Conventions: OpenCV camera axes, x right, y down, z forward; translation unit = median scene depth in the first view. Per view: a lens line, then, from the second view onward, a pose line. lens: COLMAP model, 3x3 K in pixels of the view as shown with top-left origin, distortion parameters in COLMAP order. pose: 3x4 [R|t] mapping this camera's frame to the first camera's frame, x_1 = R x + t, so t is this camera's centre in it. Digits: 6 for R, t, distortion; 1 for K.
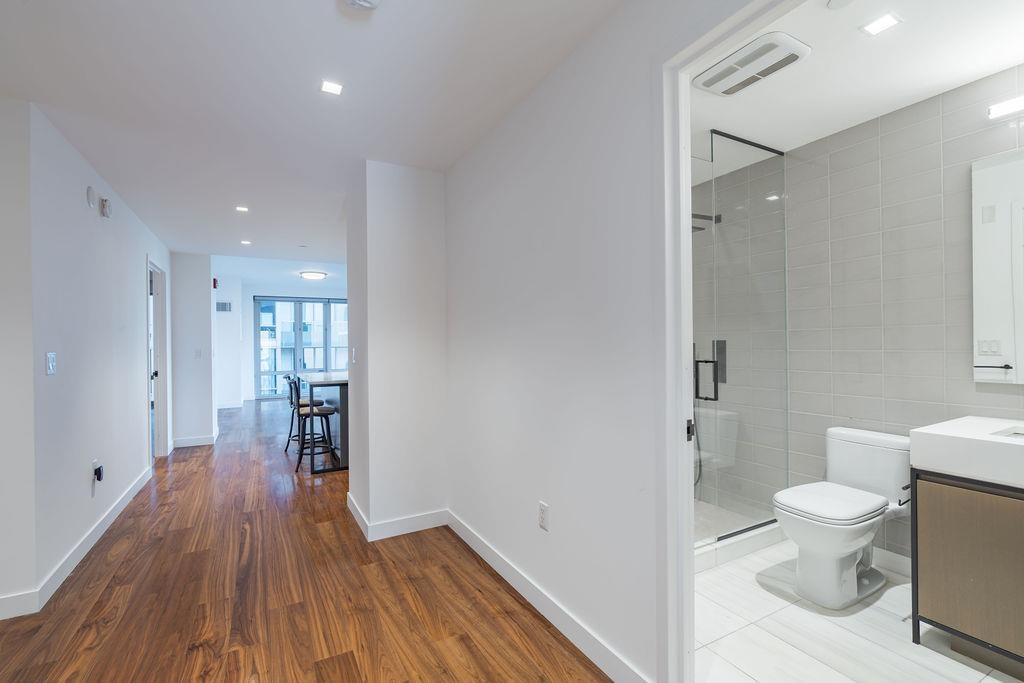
lens RADIAL K [[460.4, 0, 512.0], [0, 460.4, 345.6], [0, 0, 1]] dist [-0.005046, 0.000972]
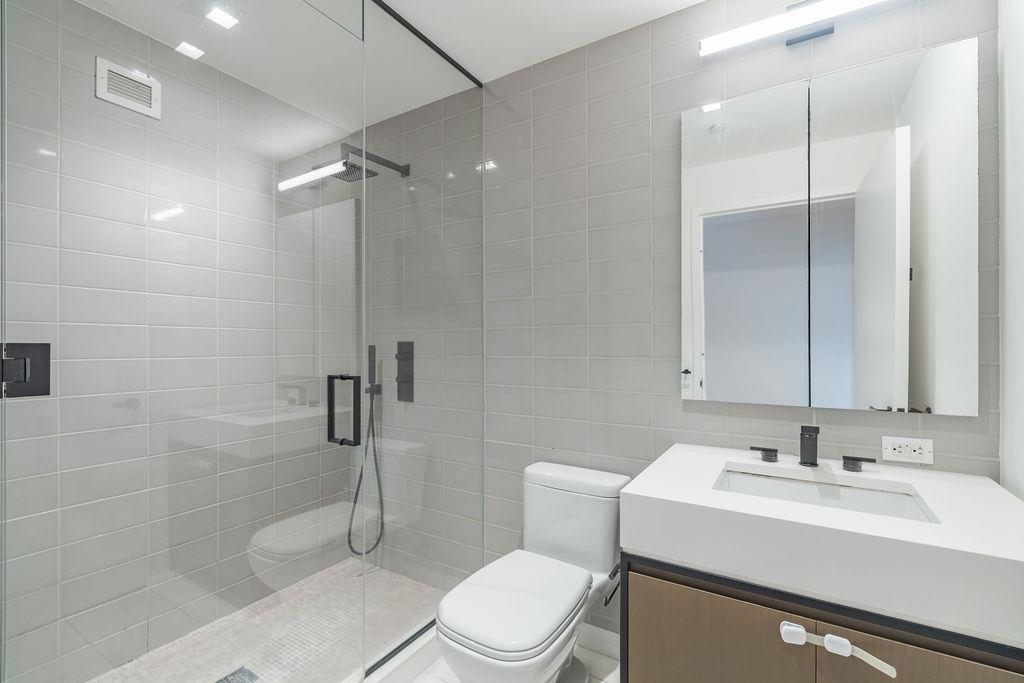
lens RADIAL K [[460.4, 0, 512.0], [0, 460.4, 345.6], [0, 0, 1]] dist [-0.005046, 0.000972]
pose [[0.873512, 0.009674, 0.486706, 0.317932], [-0.007724, 0.999952, -0.006012, -0.003077], [-0.486741, 0.001492, 0.873545, 0.384988]]
